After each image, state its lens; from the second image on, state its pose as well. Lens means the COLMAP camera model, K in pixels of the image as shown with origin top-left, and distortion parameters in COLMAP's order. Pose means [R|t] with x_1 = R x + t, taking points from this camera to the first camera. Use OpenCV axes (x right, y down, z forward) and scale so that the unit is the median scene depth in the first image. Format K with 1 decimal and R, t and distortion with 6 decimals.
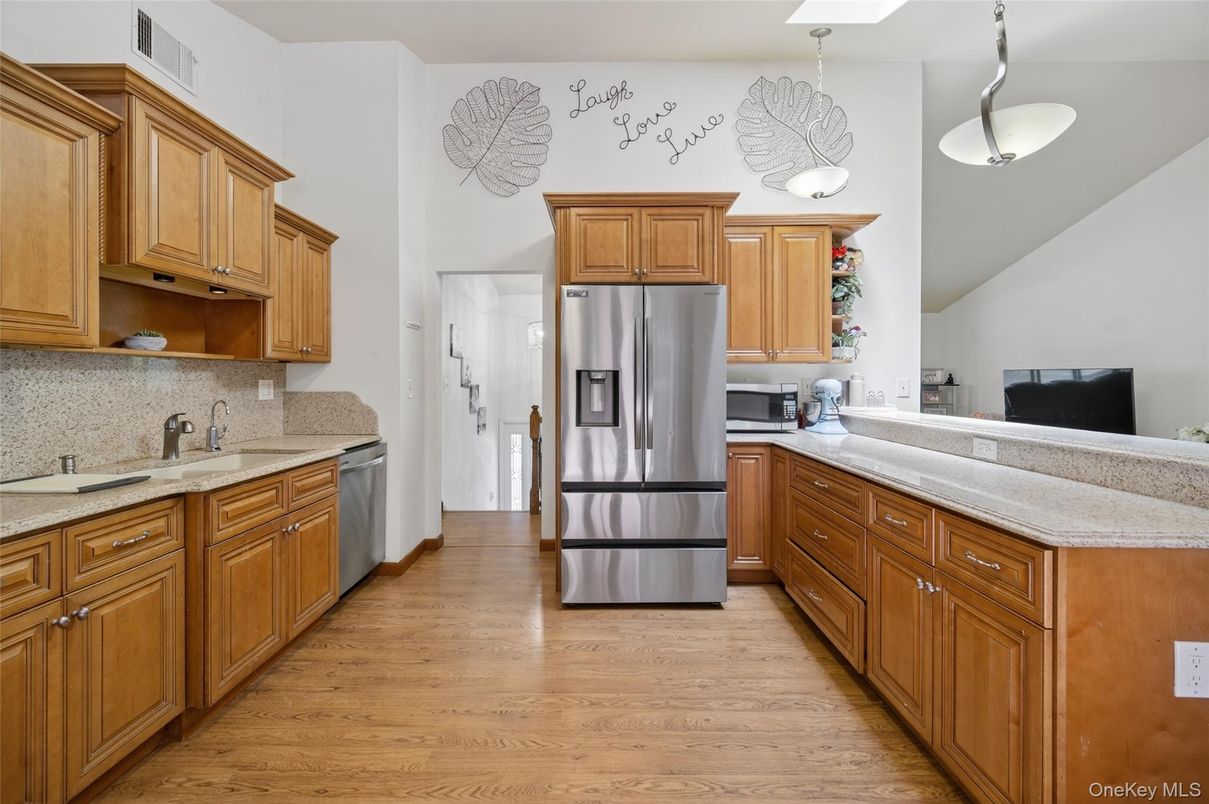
lens RADIAL K [[480.4, 0, 593.2], [0, 480.4, 381.6], [0, 0, 1]] dist [-0.004050, 0.000362]
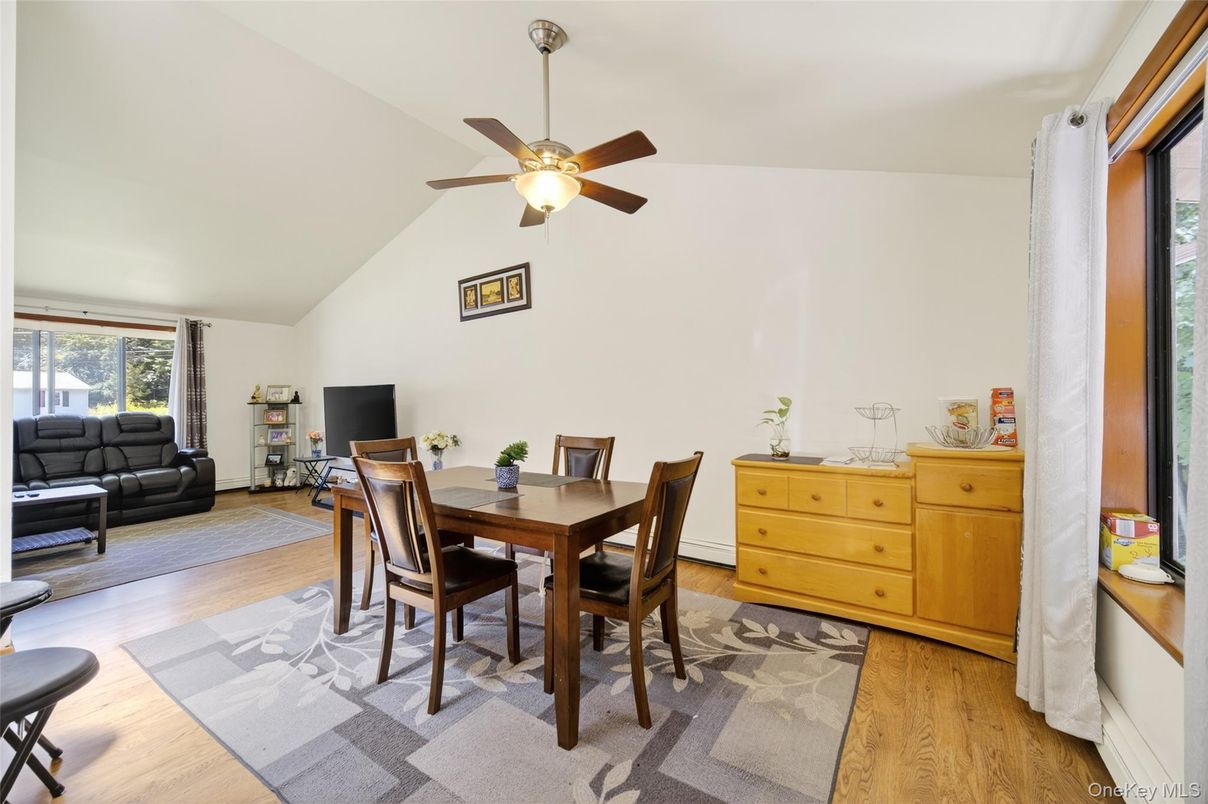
lens RADIAL K [[480.0, 0, 596.8], [0, 480.0, 397.1], [0, 0, 1]] dist [-0.004050, 0.000362]
pose [[0.550566, -0.000994, 0.834791, 0.803422], [0.011488, 0.999914, -0.006386, 0.021766], [-0.834712, 0.013106, 0.550530, -0.002860]]
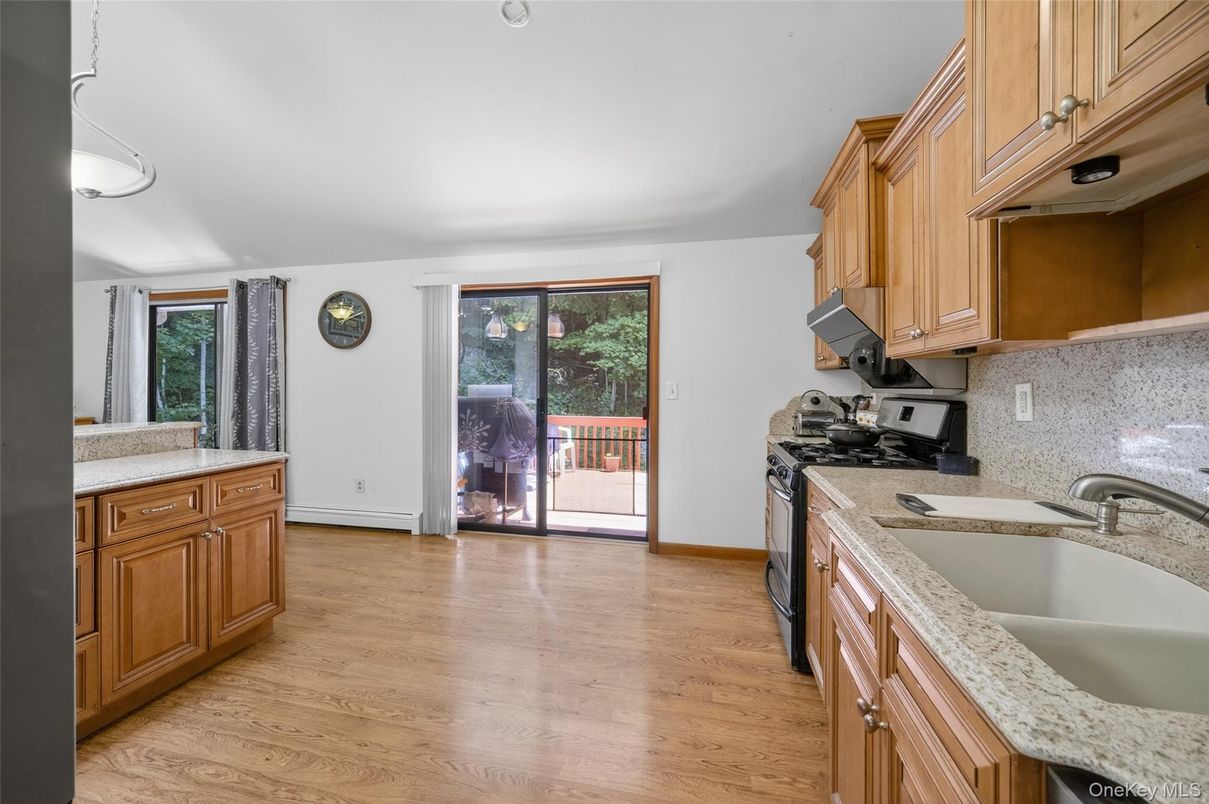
lens RADIAL K [[480.4, 0, 597.4], [0, 480.4, 393.0], [0, 0, 1]] dist [-0.004050, 0.000362]
pose [[-0.976817, -0.005178, 0.214013, -0.395407], [-0.001051, 0.999811, 0.019394, -0.001867], [-0.214073, 0.018719, -0.976638, 1.226745]]
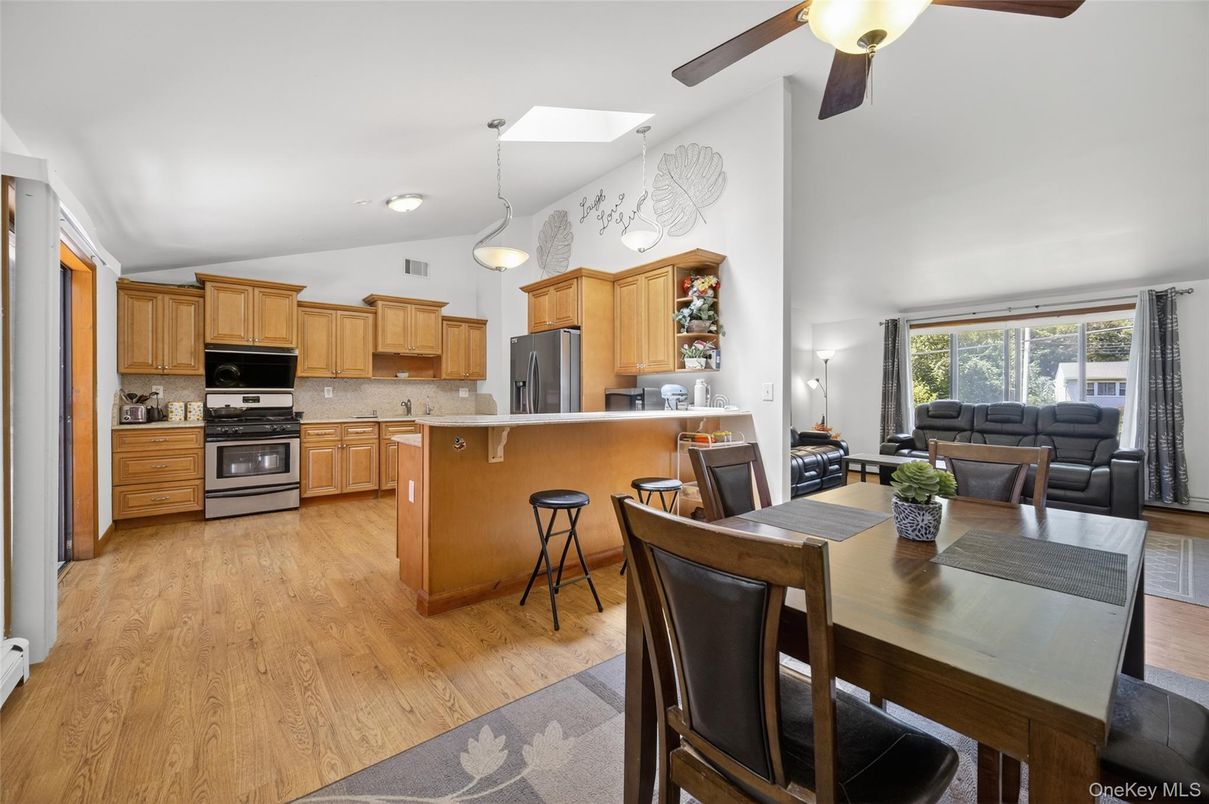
lens RADIAL K [[480.4, 0, 597.8], [0, 480.4, 391.9], [0, 0, 1]] dist [-0.004050, 0.000362]
pose [[0.640022, -0.002077, -0.768354, 1.712388], [-0.003794, 0.999976, -0.005864, 0.028521], [0.768348, 0.006668, 0.639998, 0.037024]]
